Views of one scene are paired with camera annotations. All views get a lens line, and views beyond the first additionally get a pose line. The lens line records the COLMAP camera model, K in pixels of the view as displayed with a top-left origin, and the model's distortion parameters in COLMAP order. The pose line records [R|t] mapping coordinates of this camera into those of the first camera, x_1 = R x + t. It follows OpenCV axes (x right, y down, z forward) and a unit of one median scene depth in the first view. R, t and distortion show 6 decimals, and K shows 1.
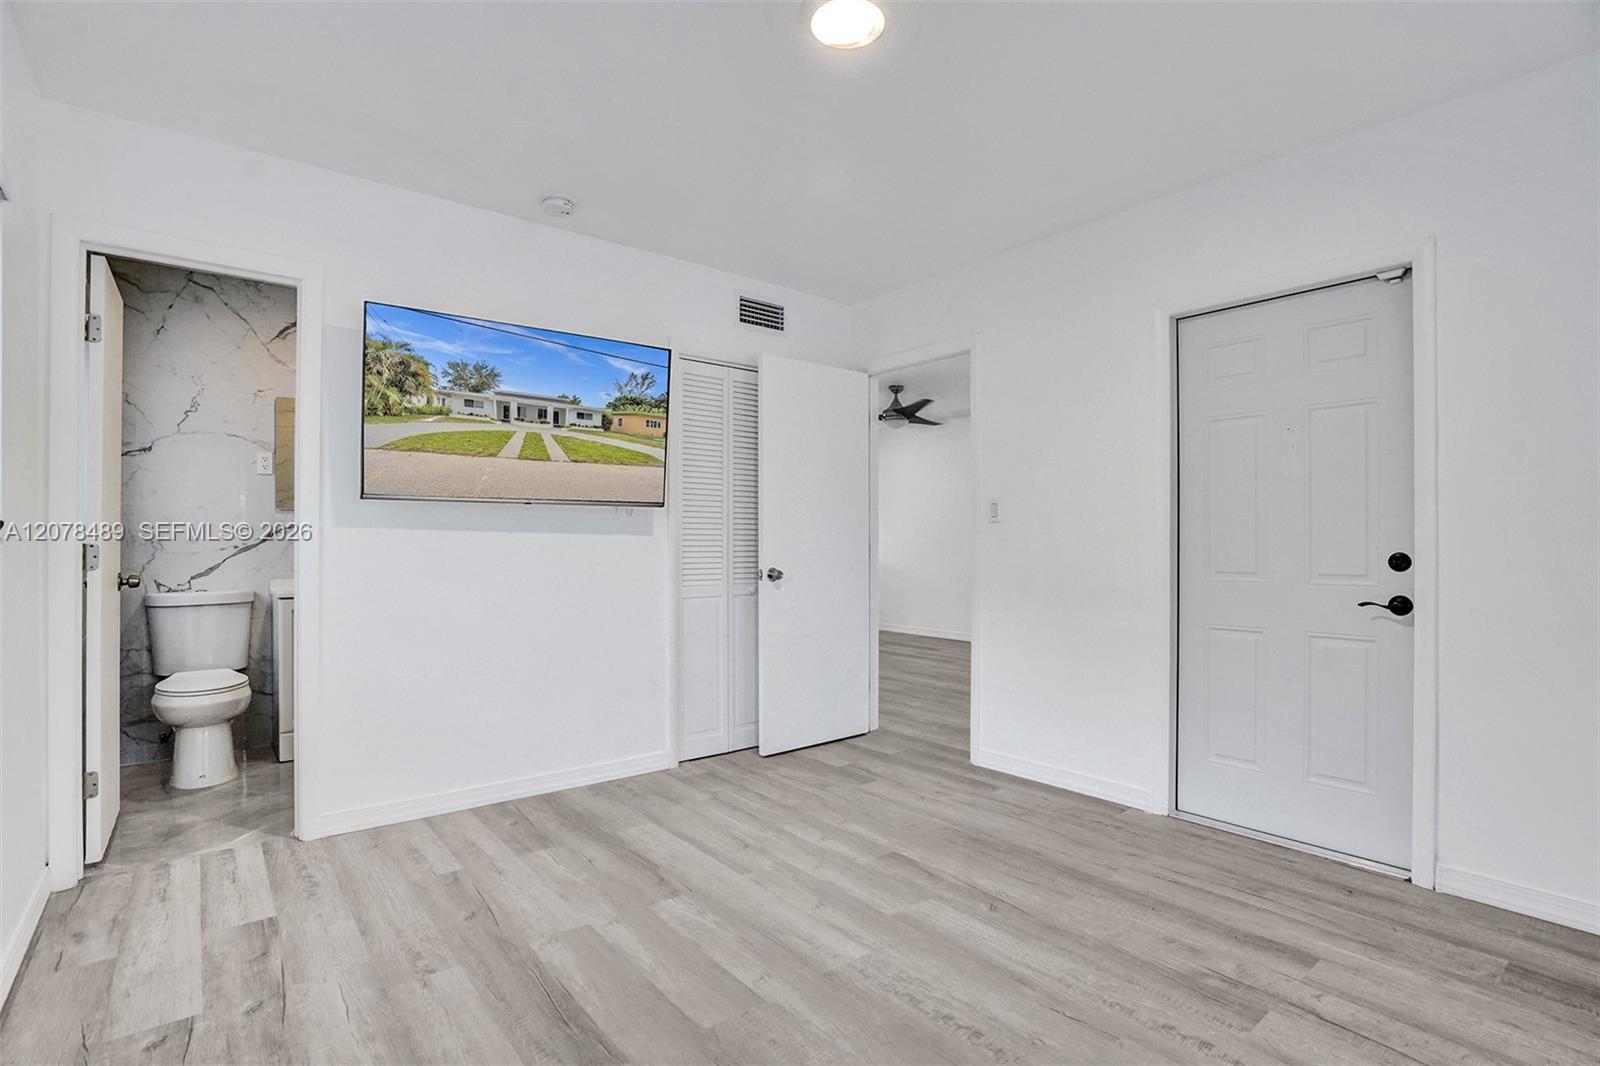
lens RADIAL K [[744.6, 0, 821.7], [0, 744.6, 532.5], [0, 0, 1]] dist [-0.046951, 0.016442]
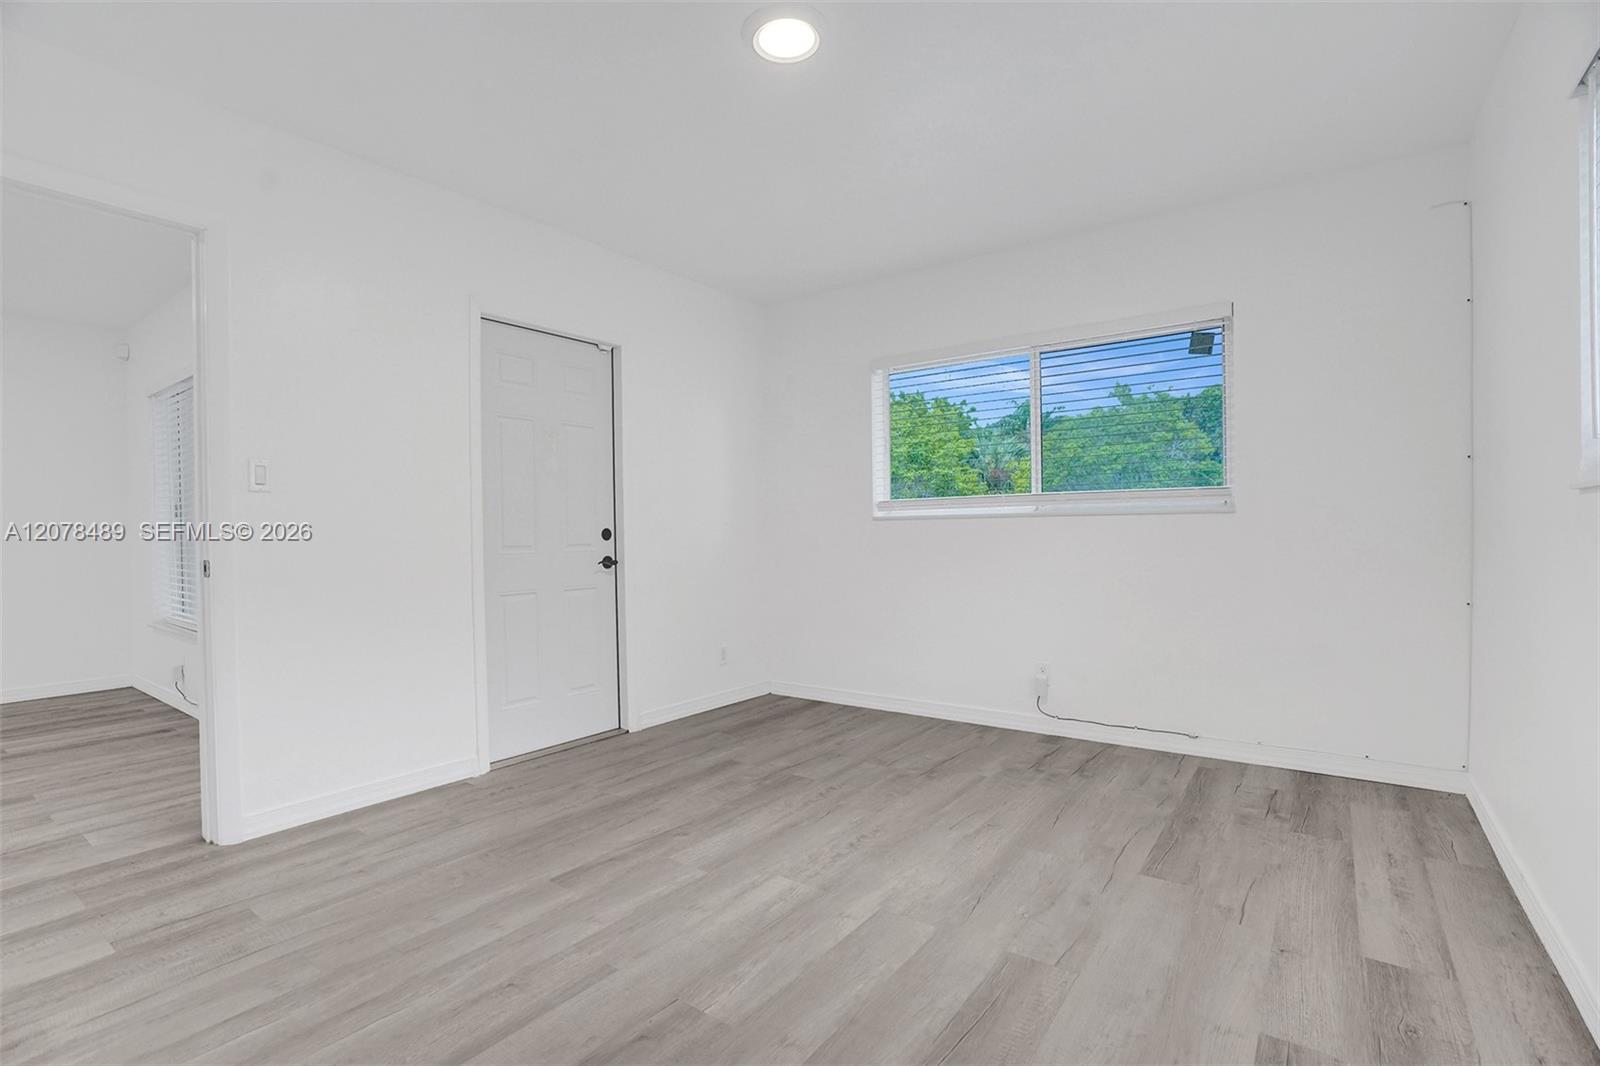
lens RADIAL K [[744.6, 0, 767.4], [0, 744.6, 524.6], [0, 0, 1]] dist [-0.046951, 0.016442]
pose [[-0.207963, 0.013523, 0.978043, -0.739723], [-0.009636, 0.999828, -0.015873, 0.037428], [-0.978089, -0.012725, -0.207797, 0.893439]]
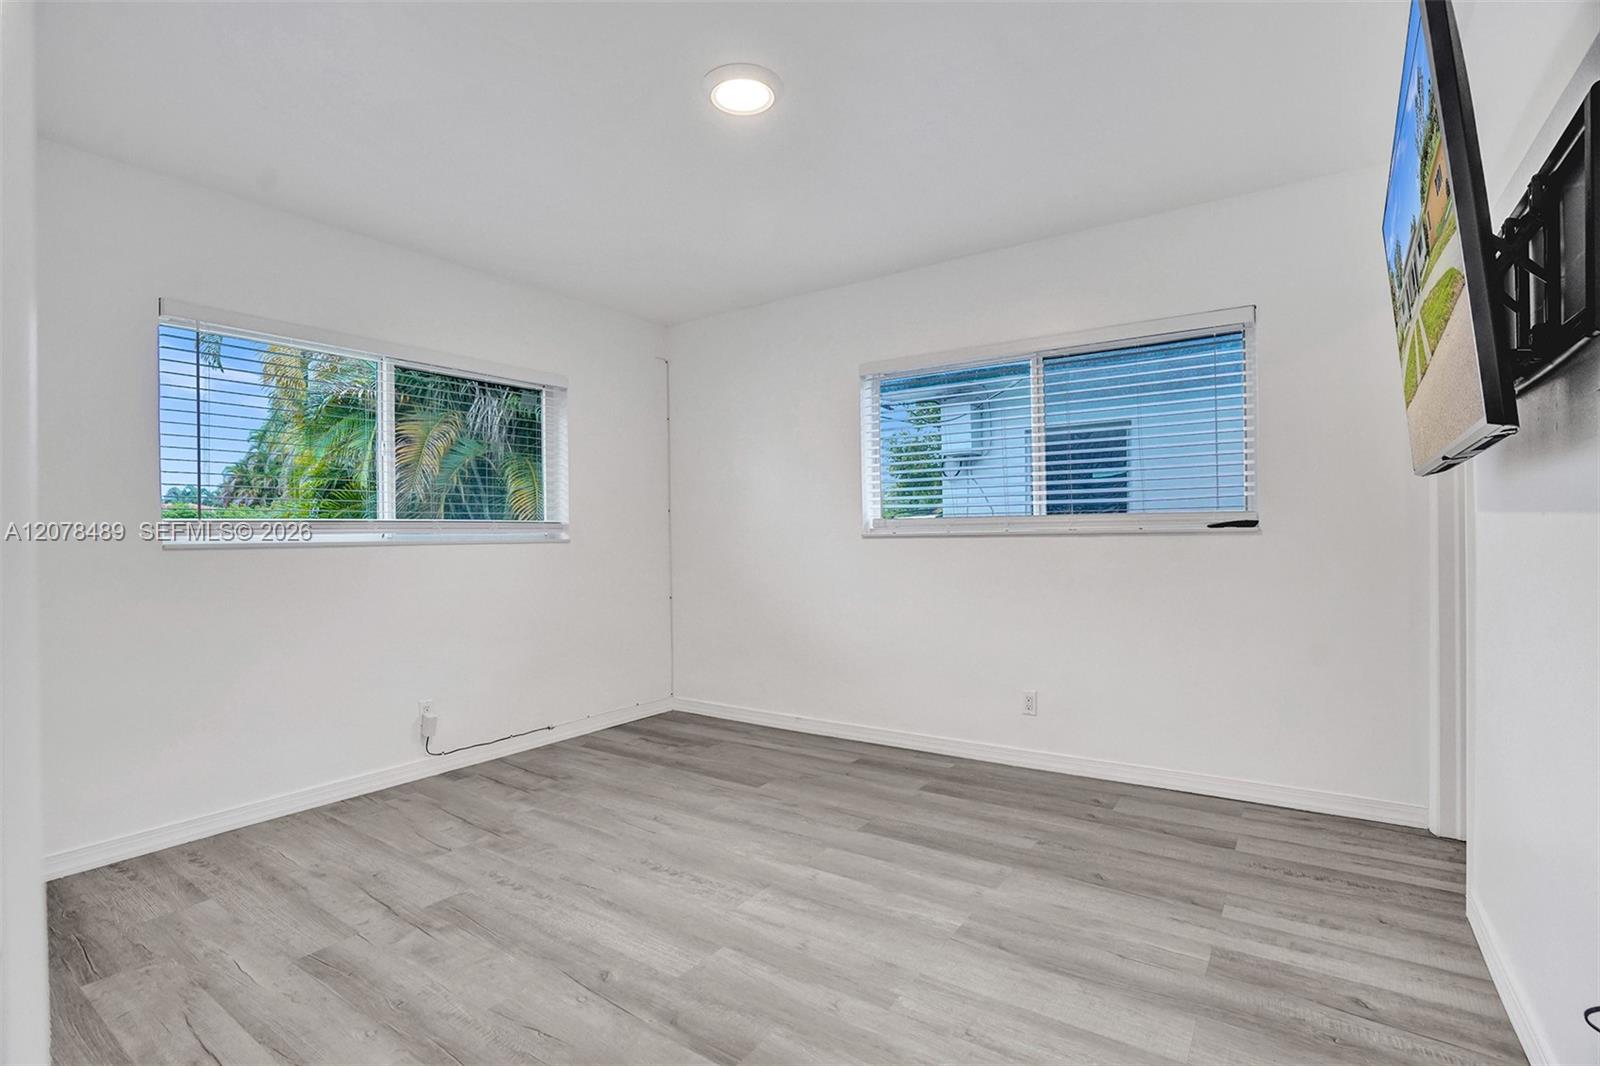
lens RADIAL K [[744.6, 0, 811.1], [0, 744.6, 537.7], [0, 0, 1]] dist [-0.046951, 0.016442]
pose [[-0.963084, 0.010199, -0.269009, 0.180094], [0.016640, 0.999627, -0.021673, 0.021080], [0.268688, -0.025349, -0.962894, 1.516541]]
